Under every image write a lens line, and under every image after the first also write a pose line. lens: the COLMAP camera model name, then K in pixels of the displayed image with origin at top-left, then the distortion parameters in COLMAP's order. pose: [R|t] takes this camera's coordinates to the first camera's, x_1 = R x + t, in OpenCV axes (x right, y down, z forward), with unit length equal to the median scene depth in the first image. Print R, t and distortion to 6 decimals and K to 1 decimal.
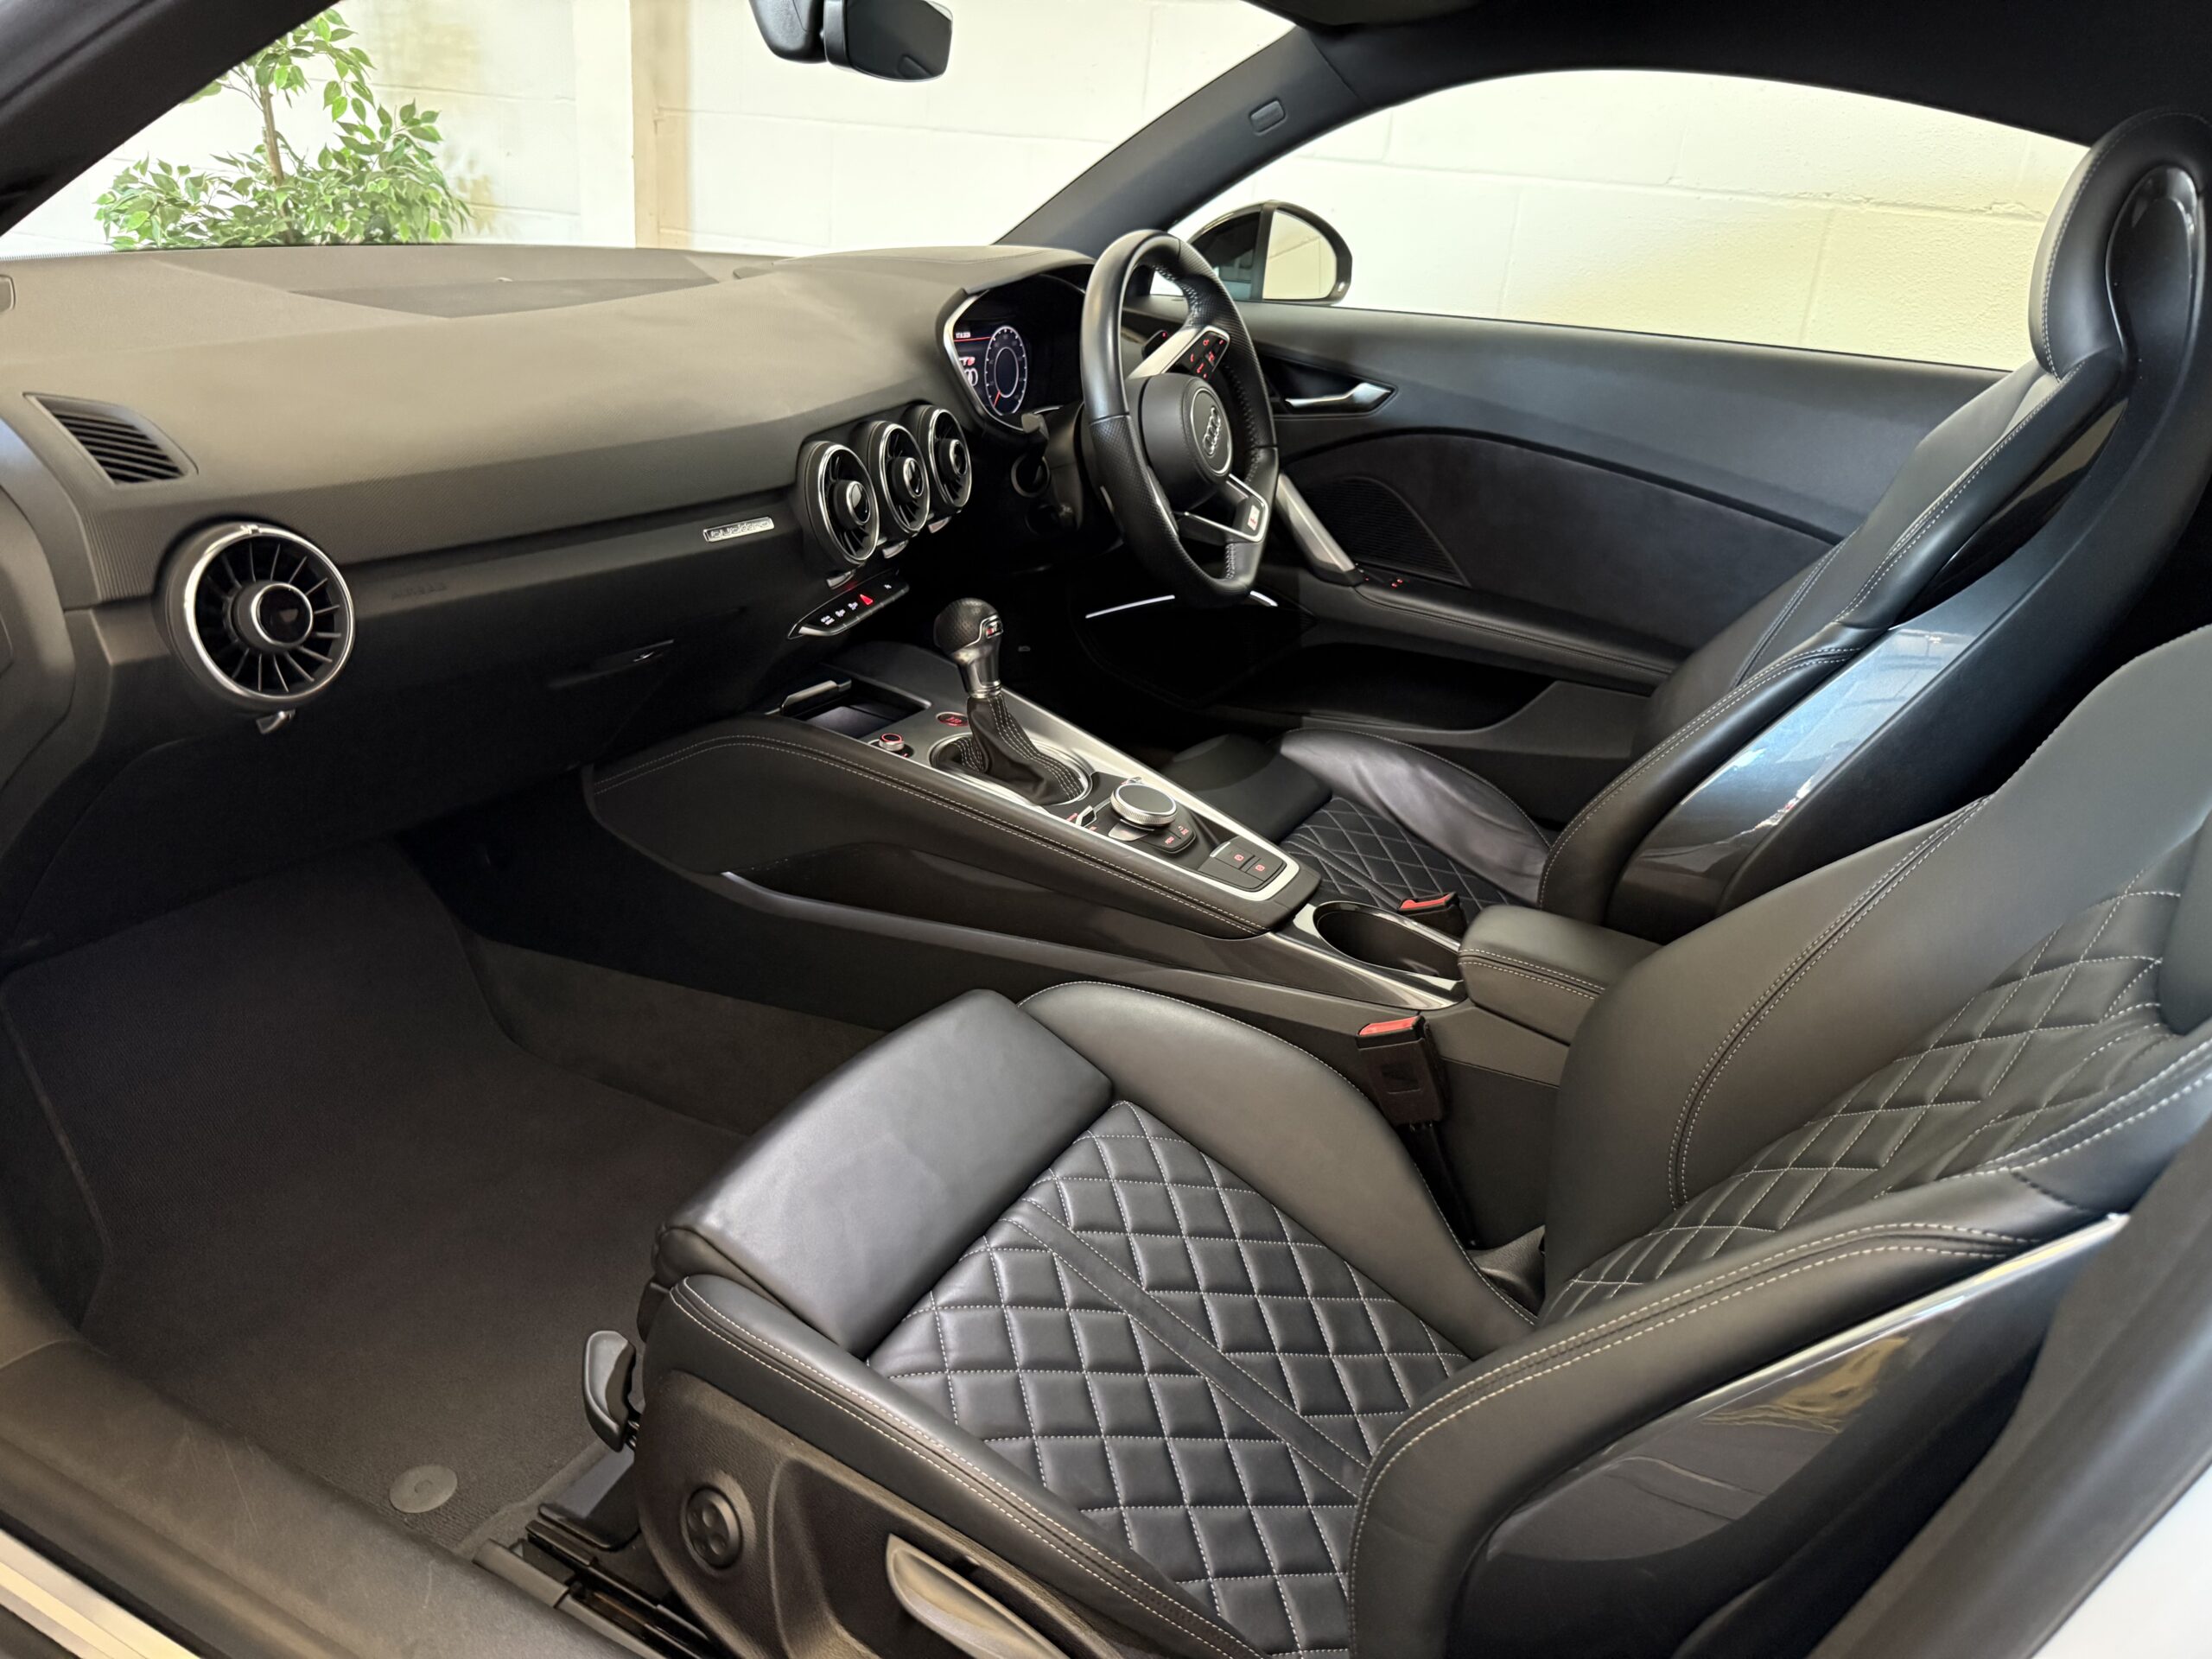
lens RADIAL K [[1590.9, 0, 1110.6], [0, 1590.9, 839.6], [0, 0, 1]] dist [0.117867, -0.225230]
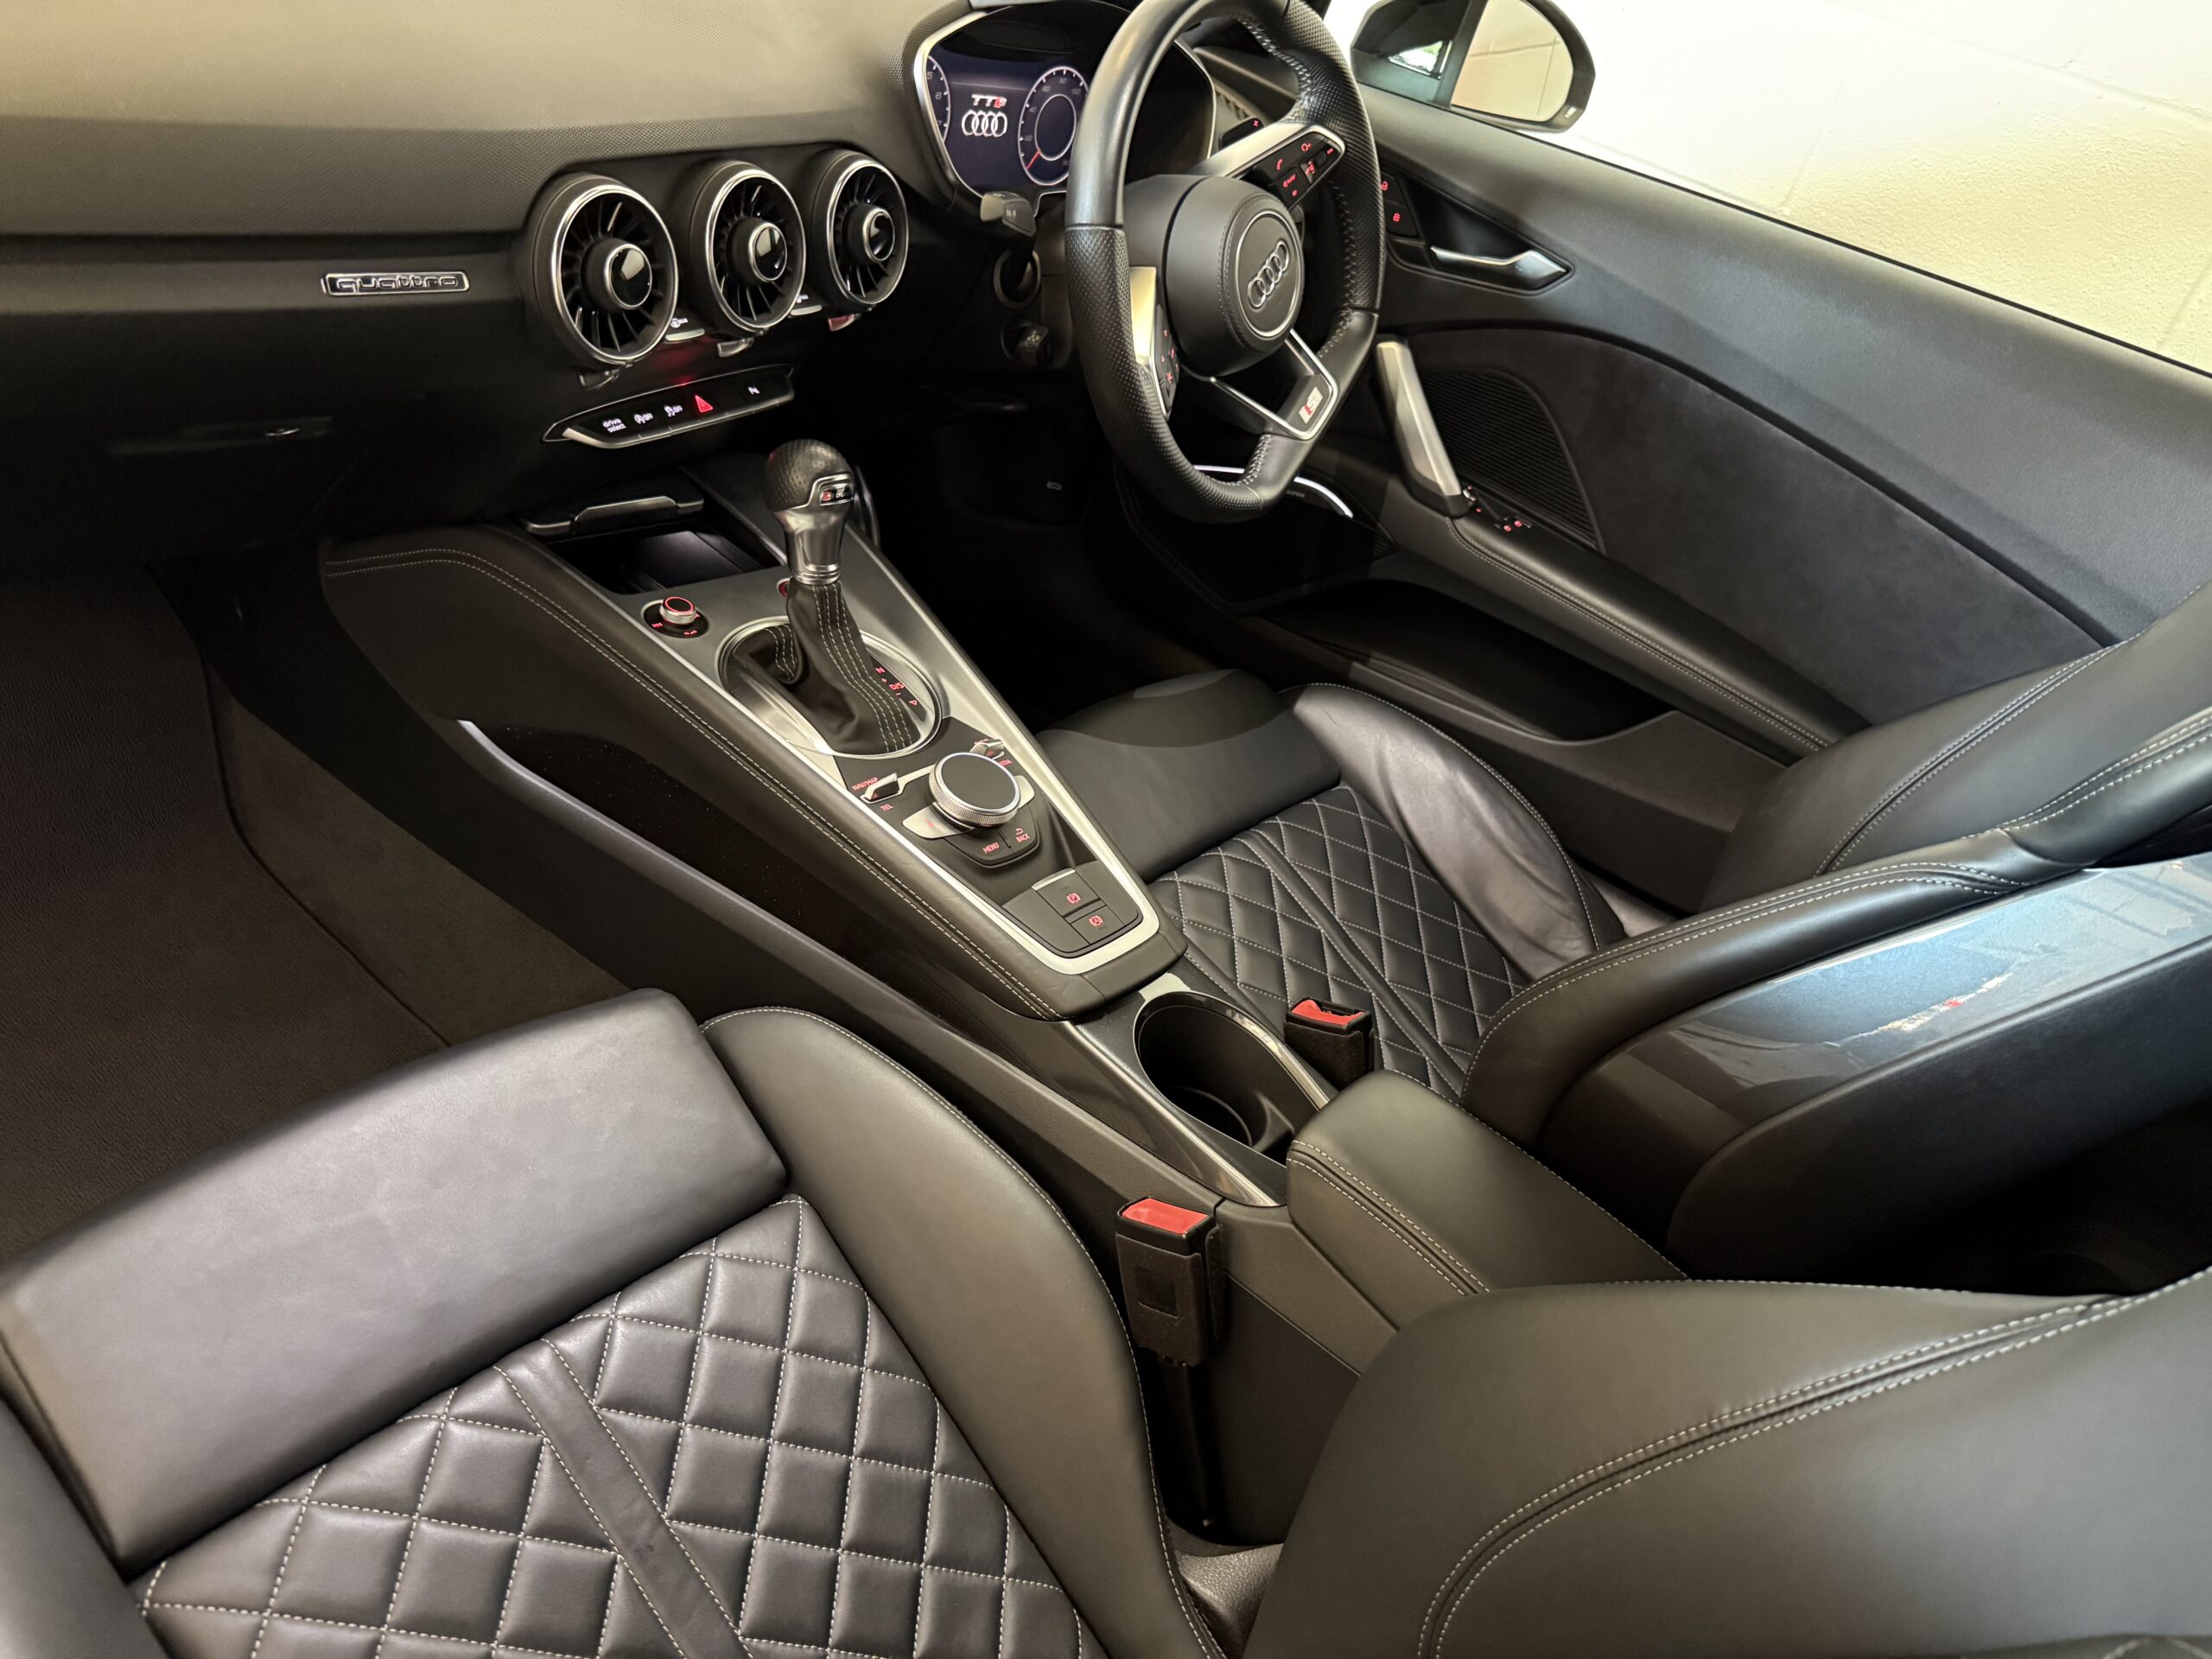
lens RADIAL K [[1590.9, 0, 1110.6], [0, 1590.9, 839.6], [0, 0, 1]] dist [0.117867, -0.225230]
pose [[0.959182, 0.265741, -0.096701, 0.132744], [-0.249039, 0.955790, 0.156352, -0.108826], [0.133975, -0.125888, 0.982956, 0.249967]]
